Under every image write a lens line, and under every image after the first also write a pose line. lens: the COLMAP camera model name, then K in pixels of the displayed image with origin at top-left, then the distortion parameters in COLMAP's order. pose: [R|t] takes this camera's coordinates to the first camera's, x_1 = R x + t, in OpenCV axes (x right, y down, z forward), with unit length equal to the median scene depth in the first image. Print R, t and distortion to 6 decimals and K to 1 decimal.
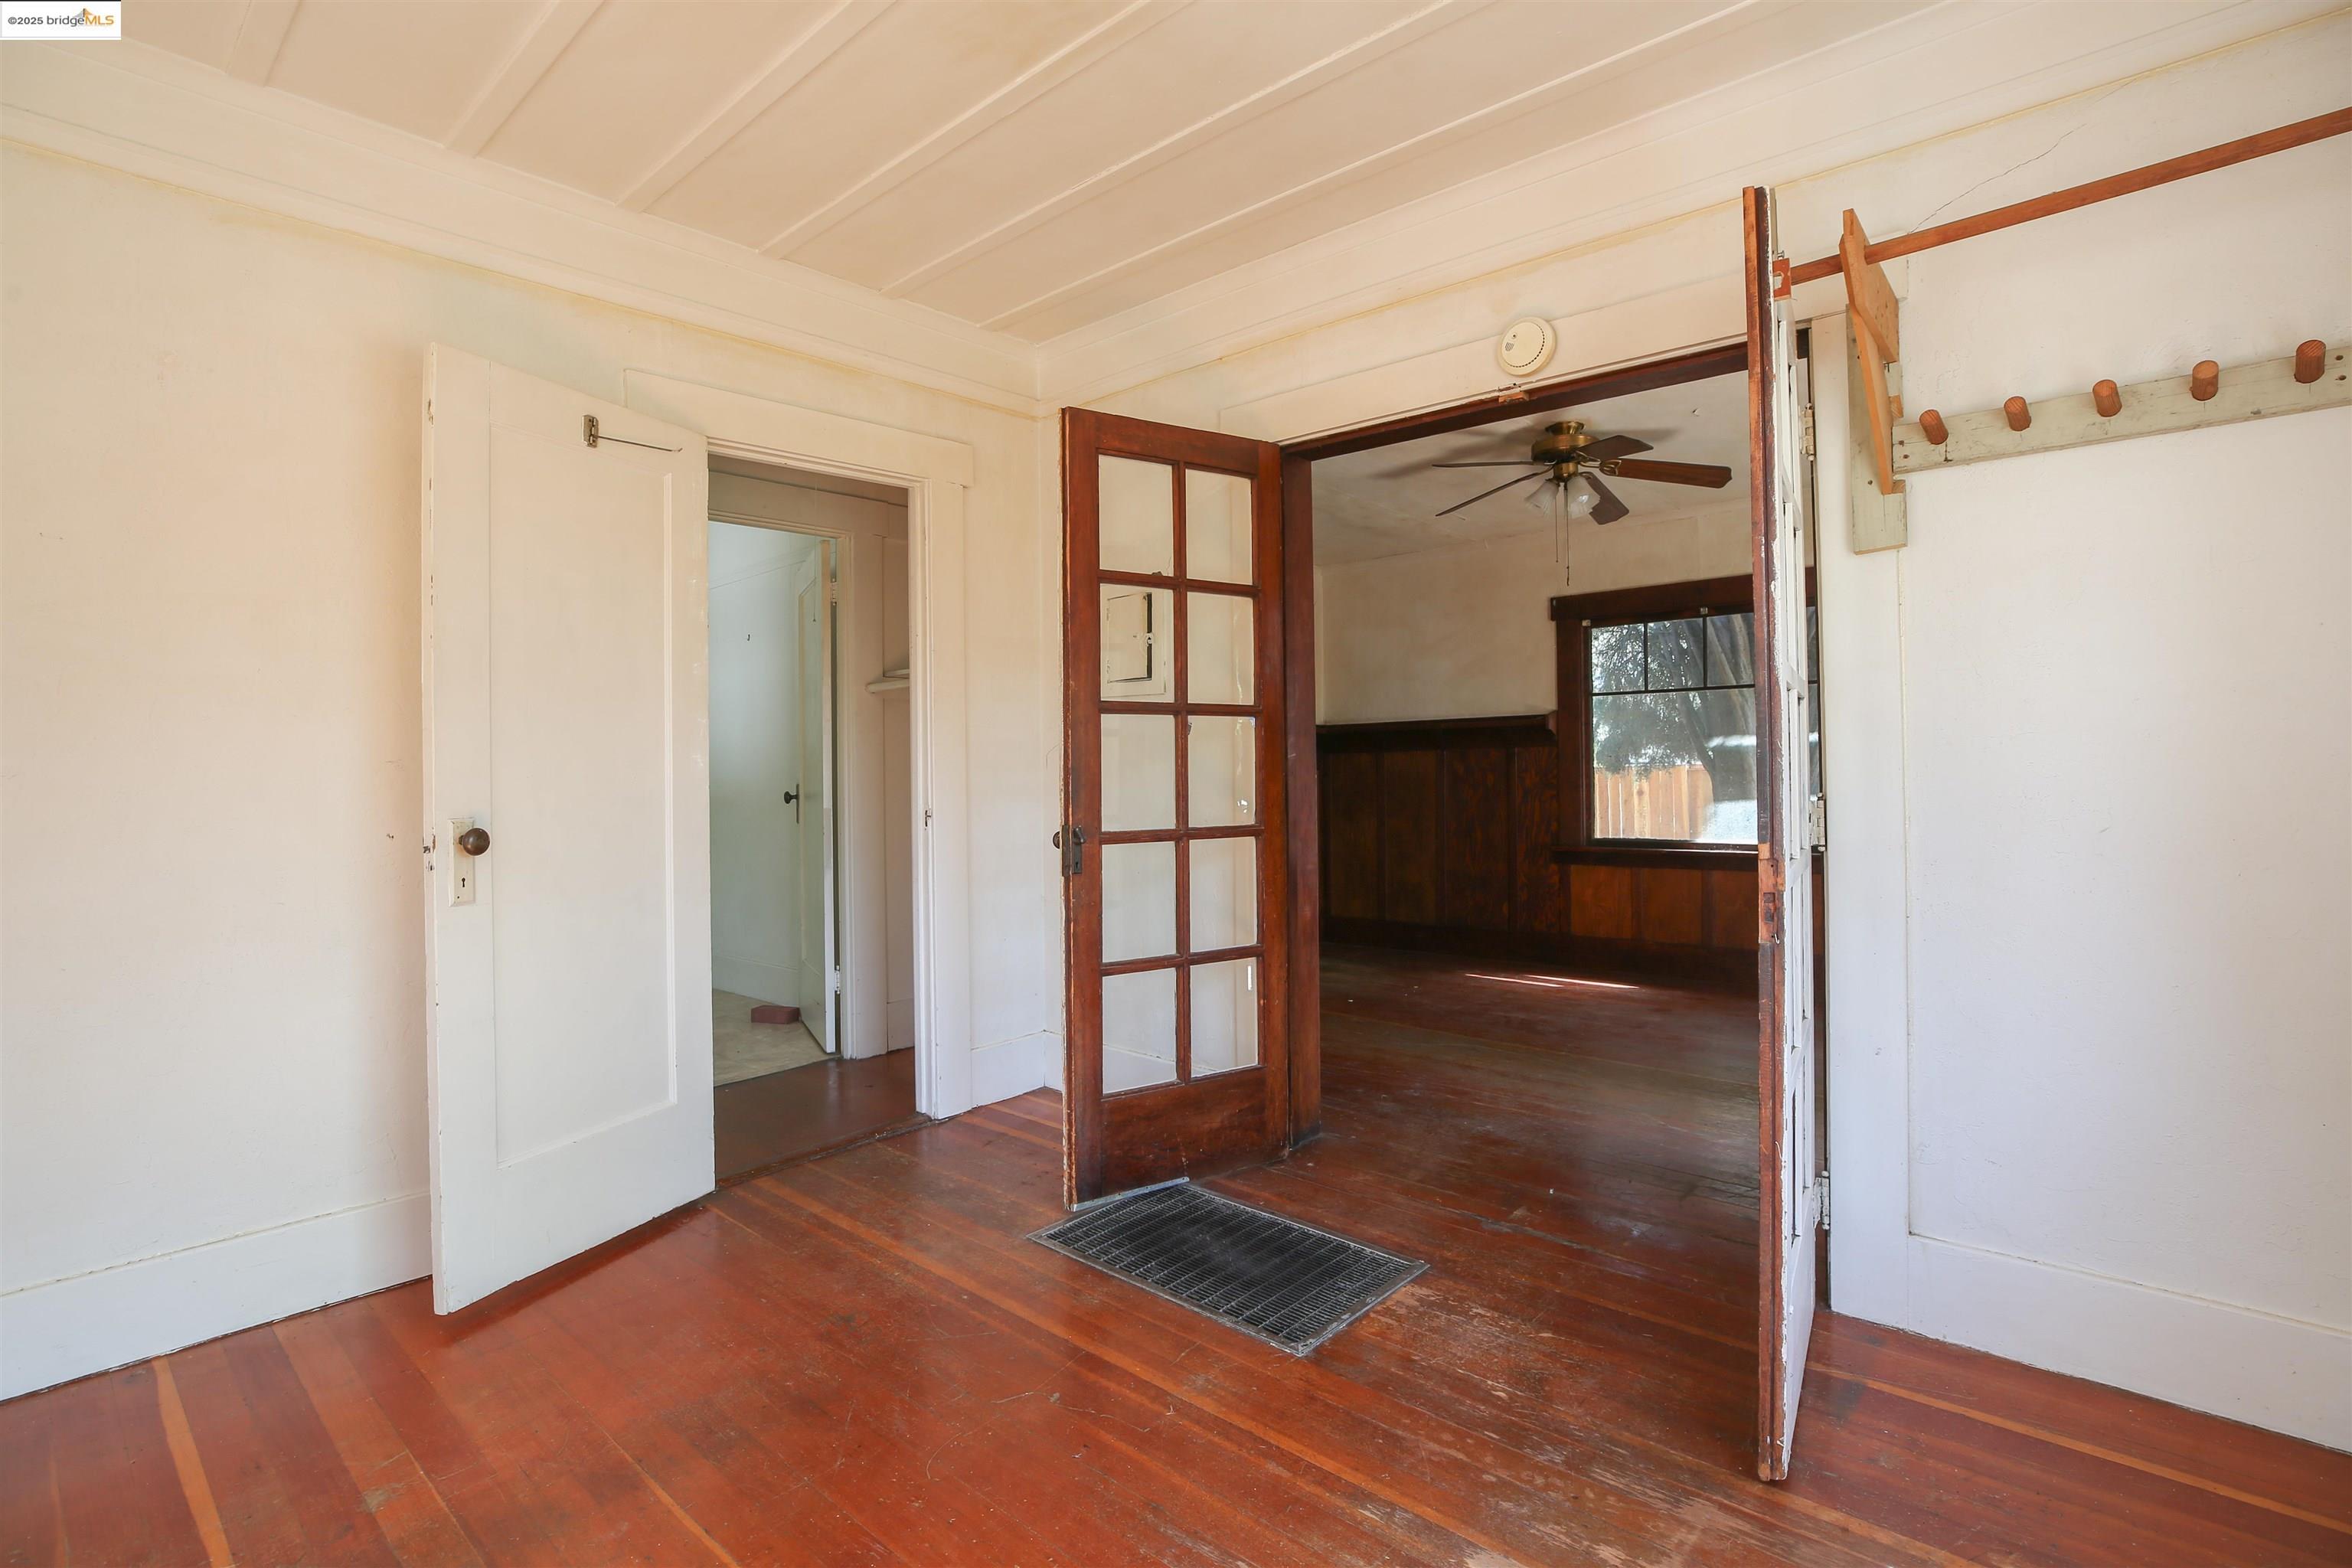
lens RADIAL K [[1077.1, 0, 1181.0], [0, 1077.1, 765.6], [0, 0, 1]] dist [-0.028073, 0.004883]
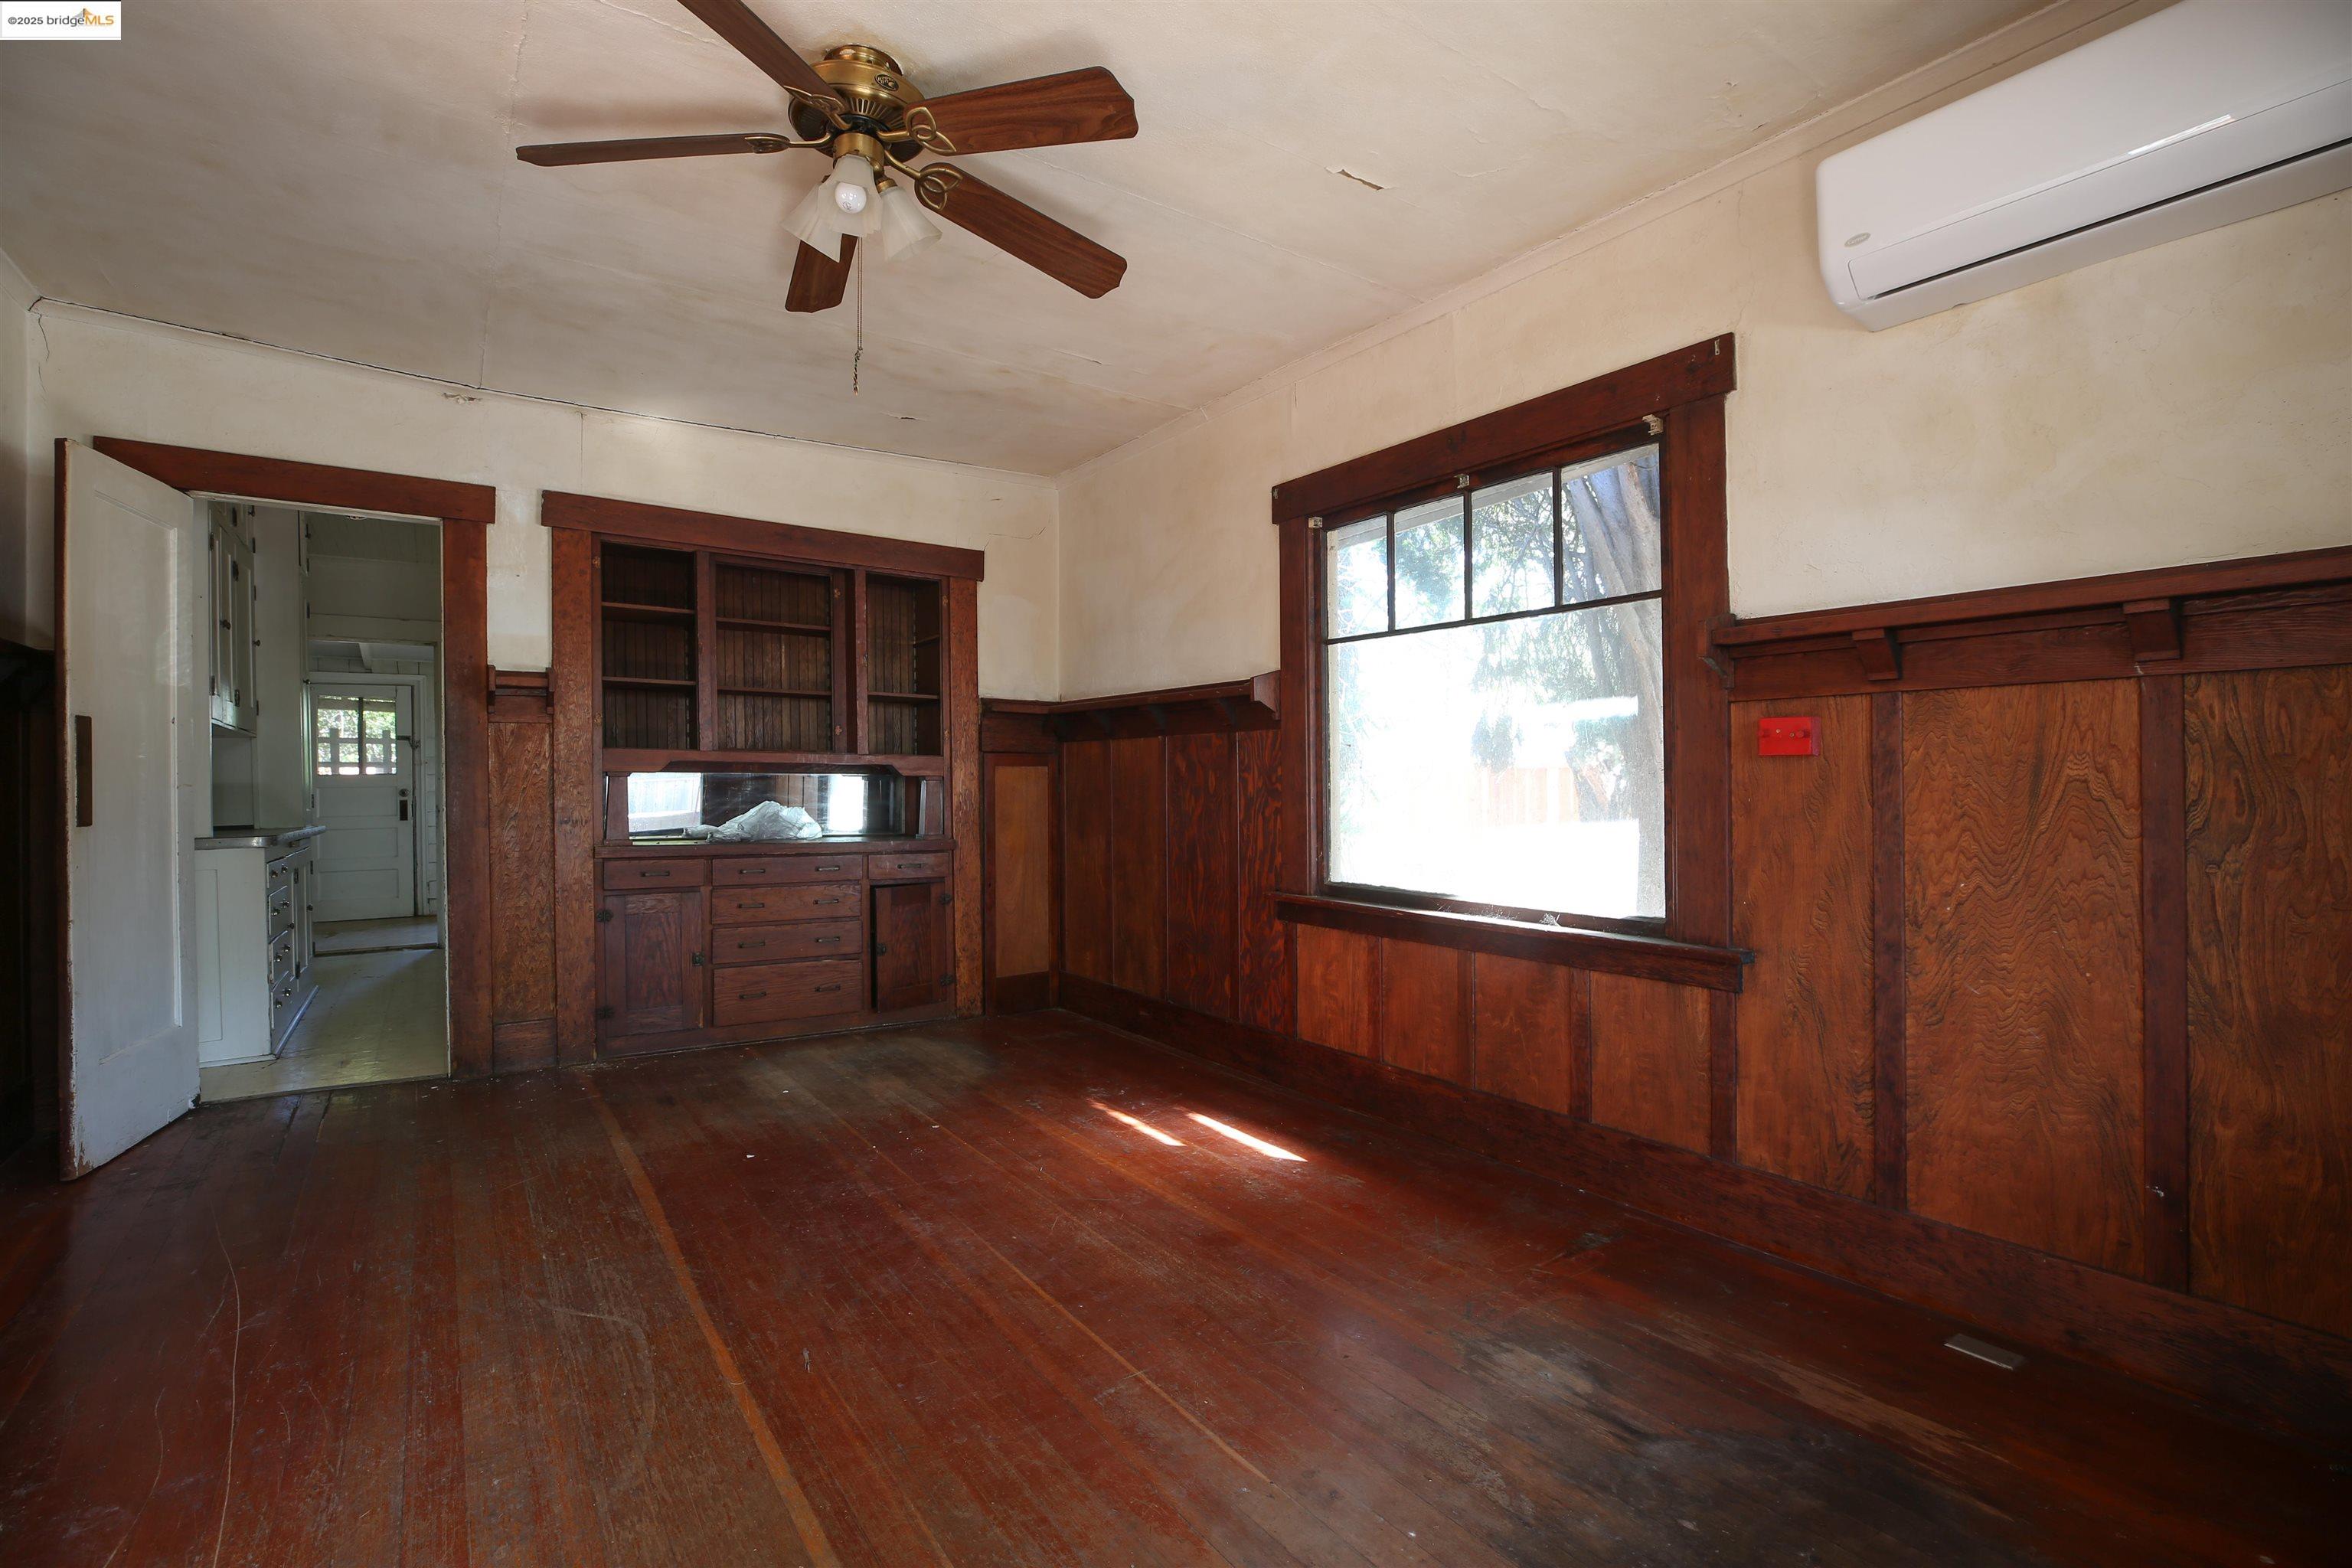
lens RADIAL K [[1077.1, 0, 1173.5], [0, 1077.1, 766.0], [0, 0, 1]] dist [-0.028073, 0.004883]
pose [[0.970688, -0.004967, -0.240293, 1.046945], [0.008935, 0.999841, 0.015430, -0.016099], [0.240178, -0.017124, 0.970578, 0.929189]]
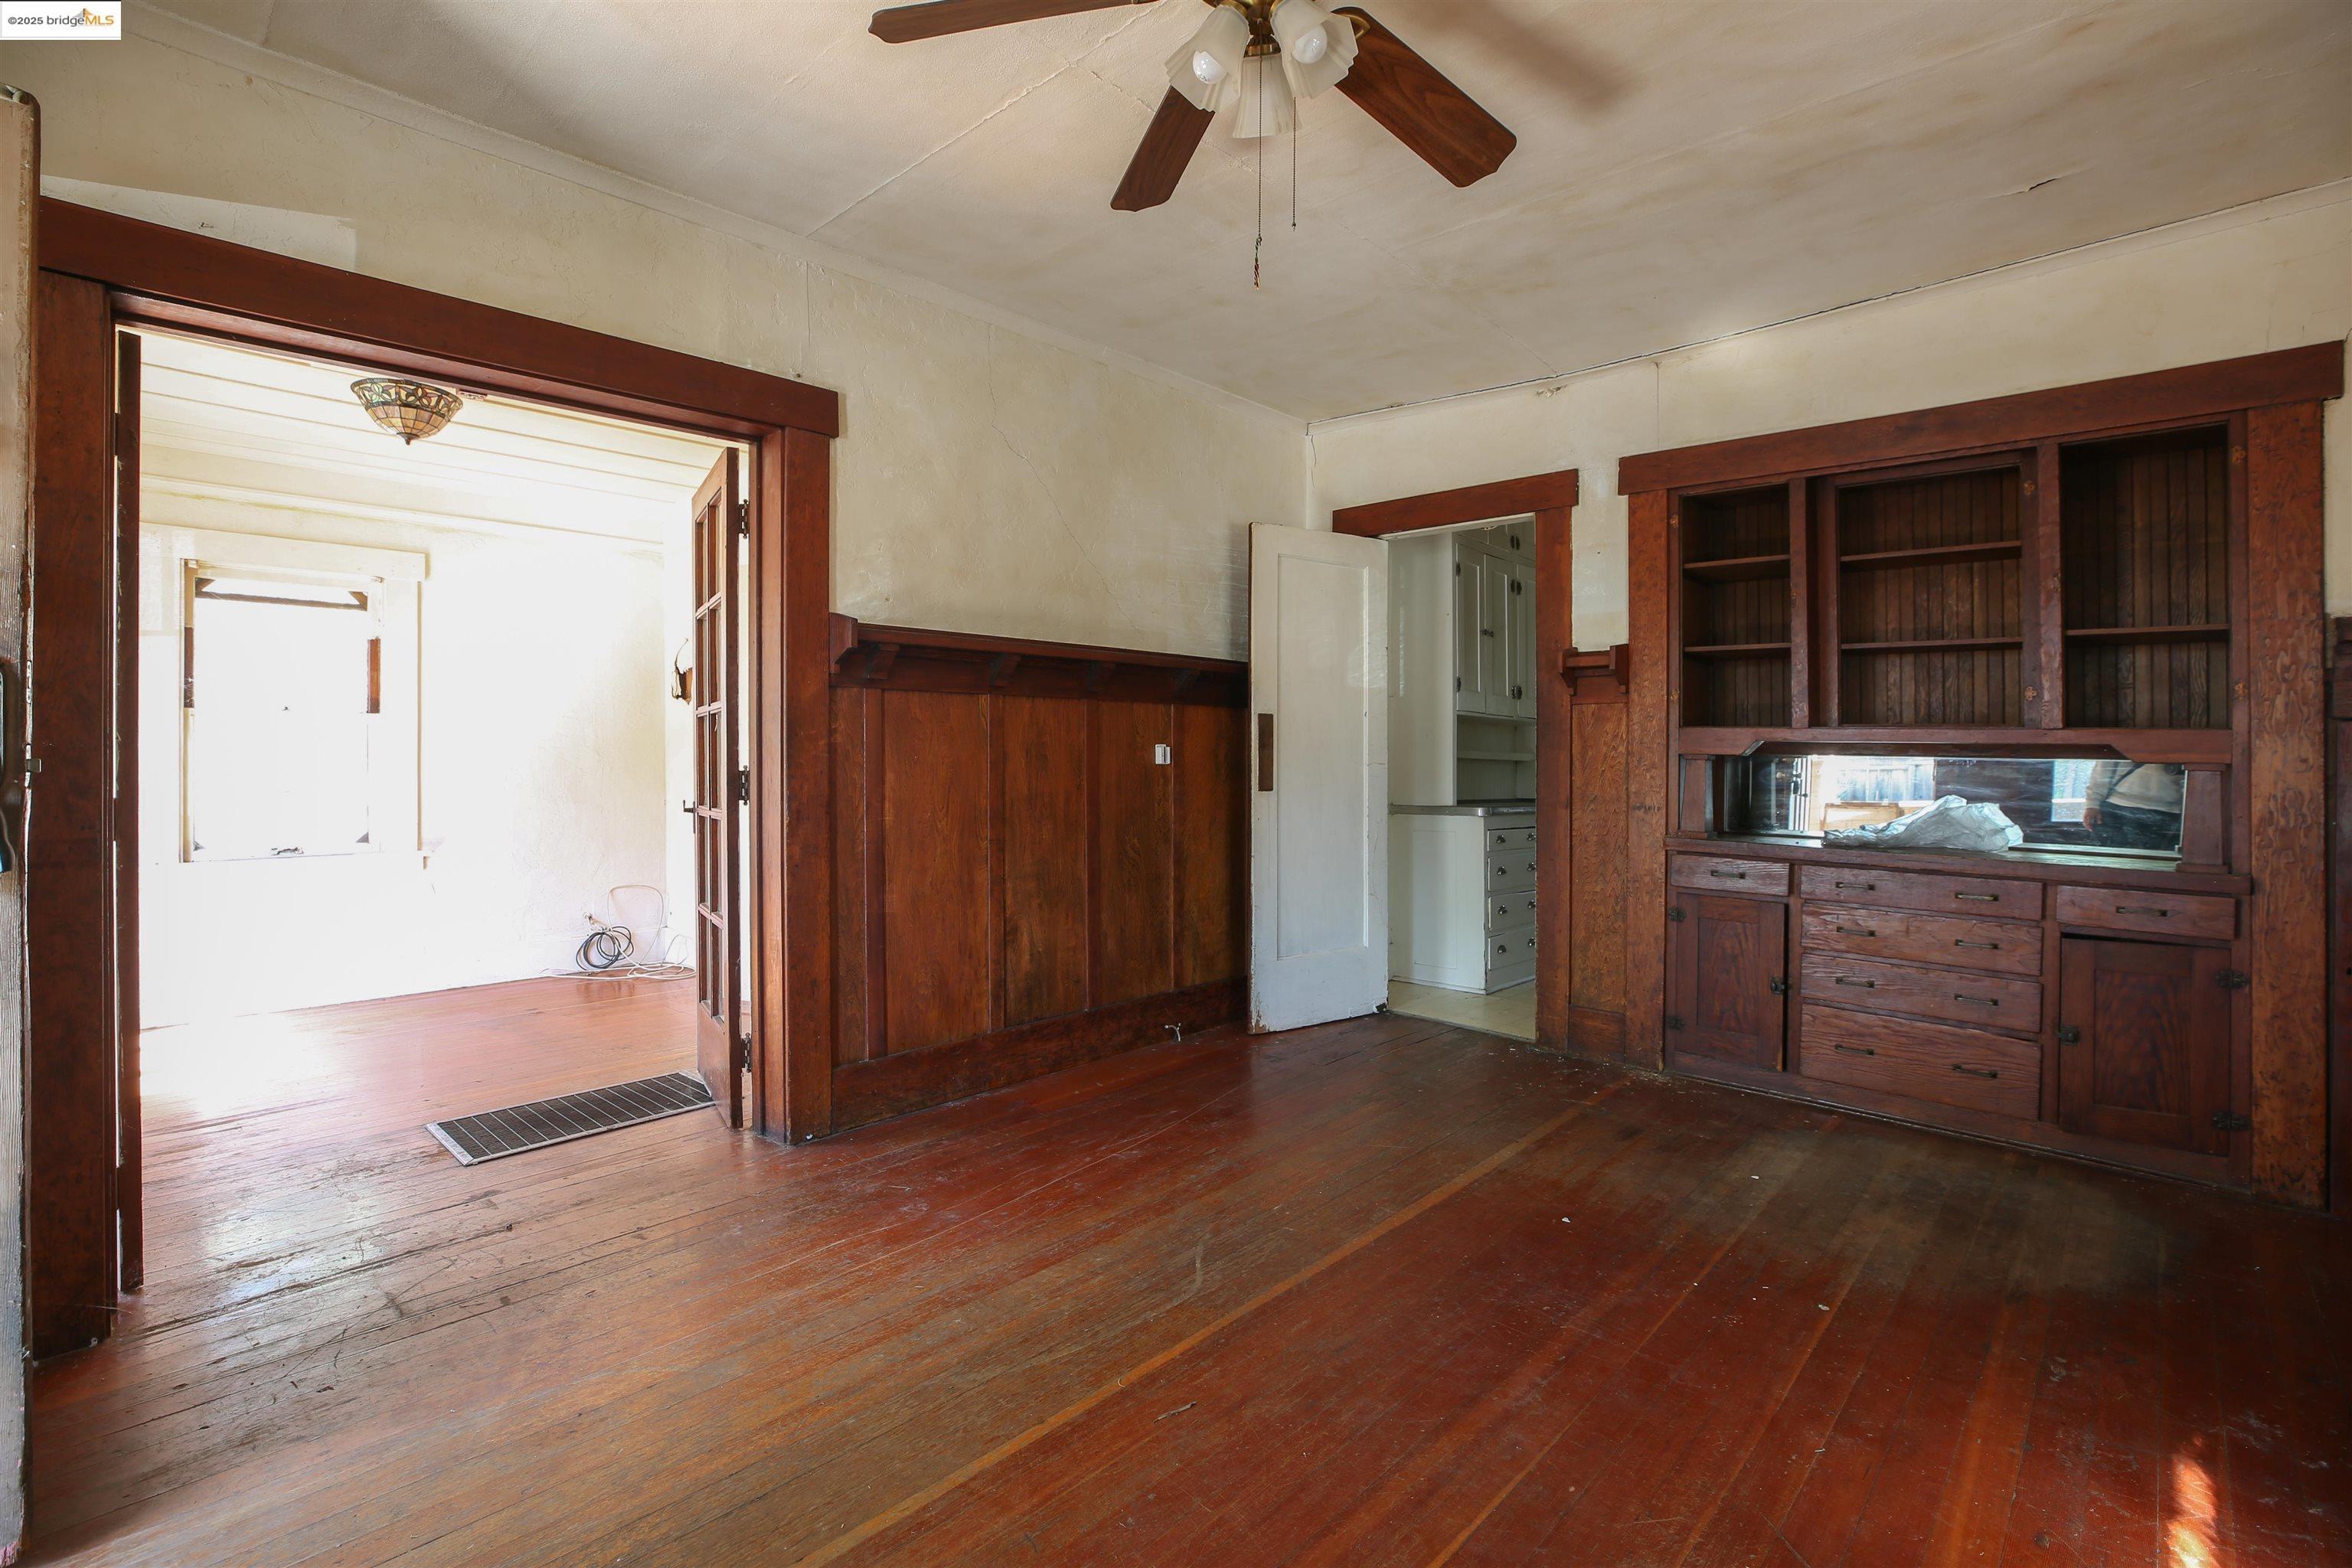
lens RADIAL K [[1077.1, 0, 1170.9], [0, 1077.1, 766.2], [0, 0, 1]] dist [-0.028073, 0.004883]
pose [[-0.036107, 0.009174, -0.999306, 1.303365], [0.019507, 0.999774, 0.008473, 0.000892], [0.999158, -0.019187, -0.036278, 1.680602]]
